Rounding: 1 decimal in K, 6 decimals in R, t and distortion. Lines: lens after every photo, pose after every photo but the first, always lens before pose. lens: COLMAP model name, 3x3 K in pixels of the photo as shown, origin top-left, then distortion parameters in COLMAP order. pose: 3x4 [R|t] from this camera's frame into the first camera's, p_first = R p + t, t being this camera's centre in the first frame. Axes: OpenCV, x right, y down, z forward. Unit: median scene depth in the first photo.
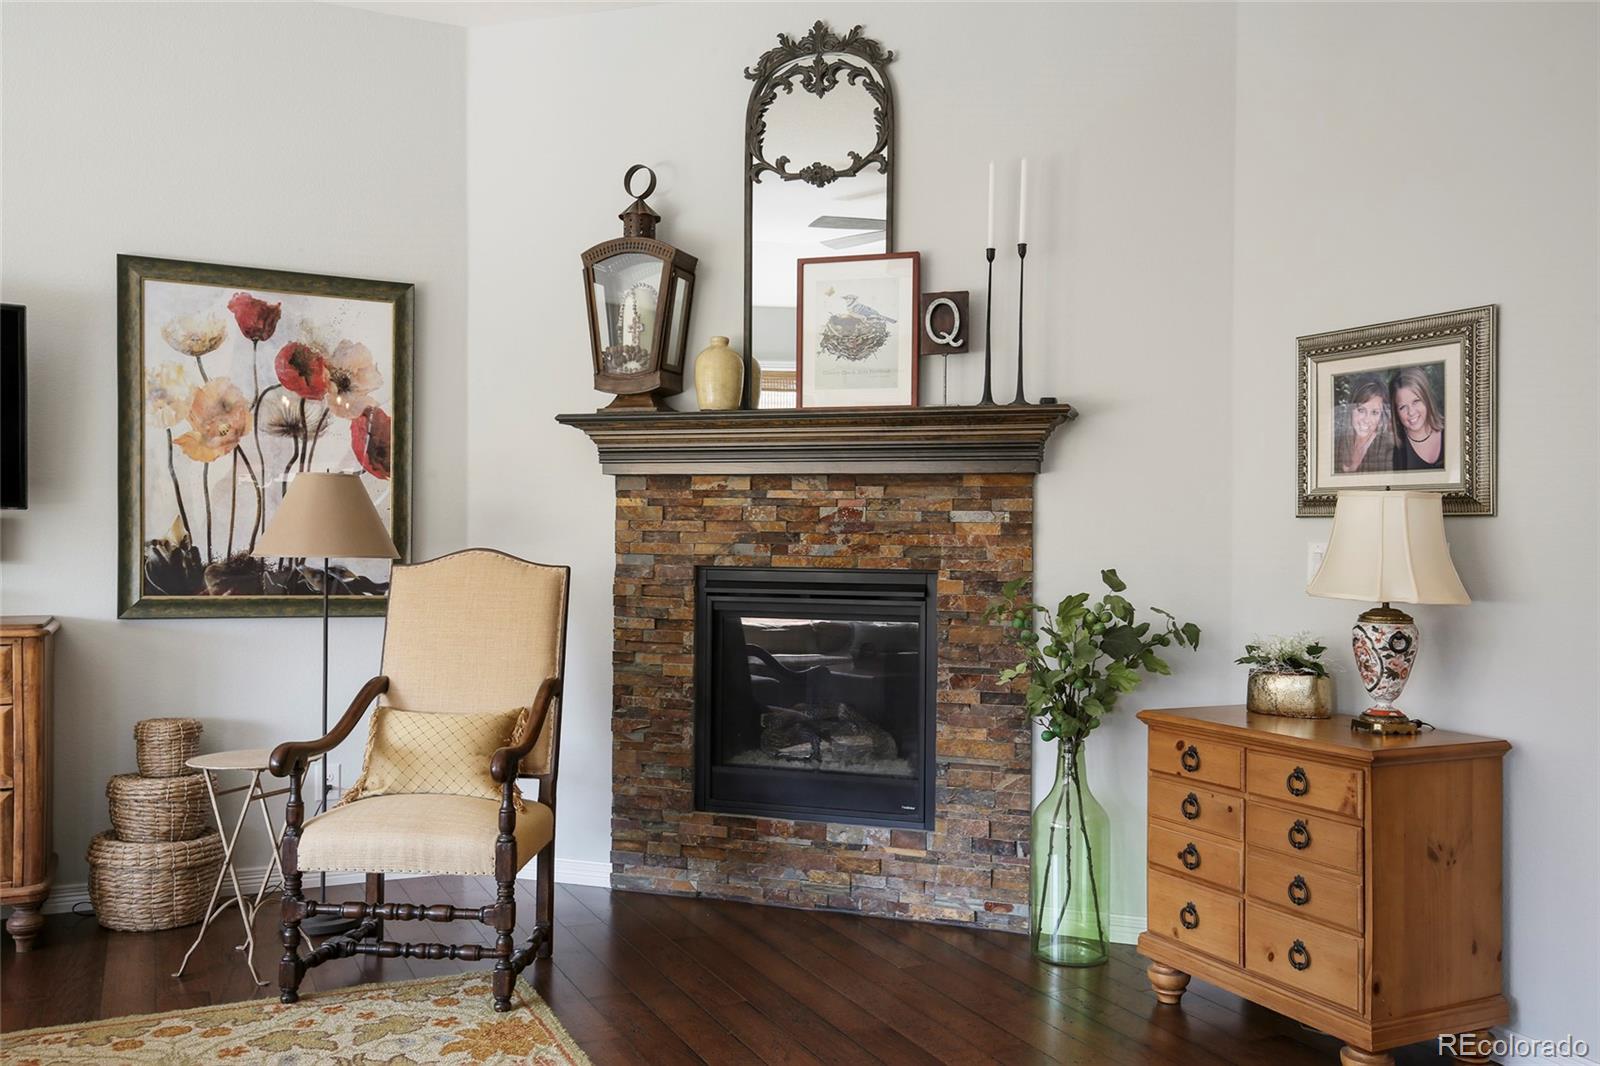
lens RADIAL K [[1320.8, 0, 800.0], [0, 1320.8, 533.0], [0, 0, 1]] dist [0.016684, 0.005576]
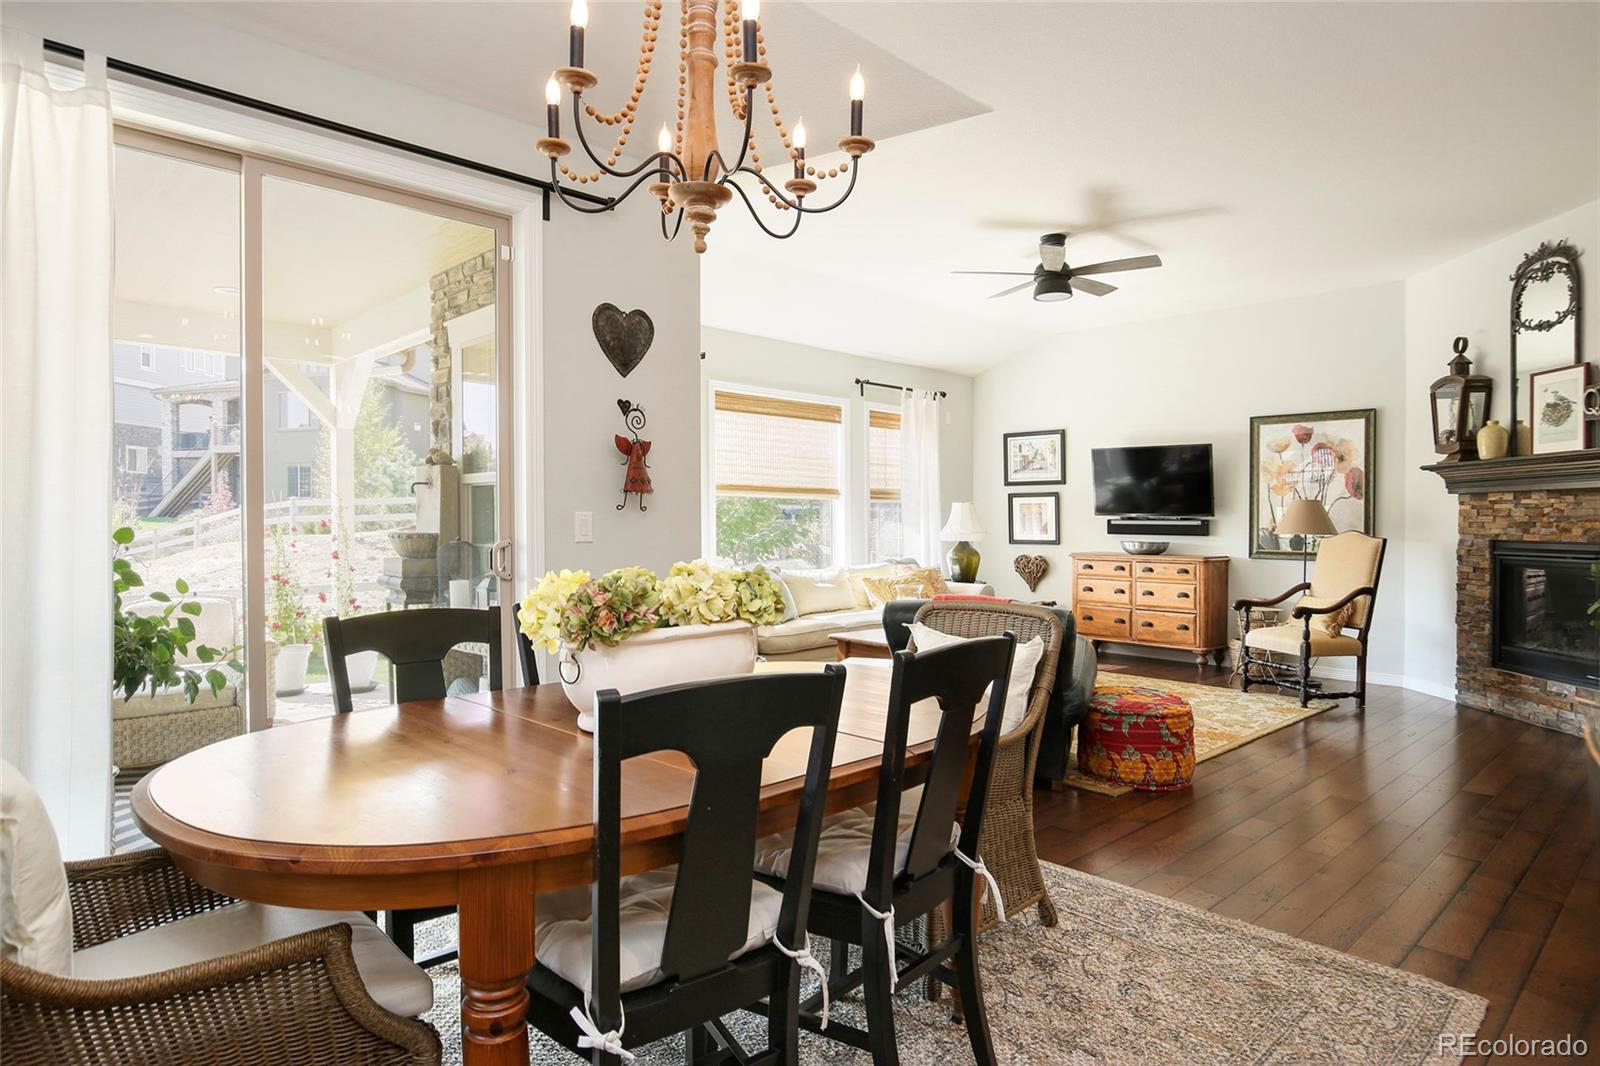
lens RADIAL K [[917.7, 0, 792.9], [0, 917.7, 527.9], [0, 0, 1]] dist [-0.008367, 0.000600]
pose [[0.292627, -0.004537, -0.956216, 0.963350], [0.002220, 0.999989, -0.004065, 0.011751], [0.956224, -0.000934, 0.292634, -0.381825]]
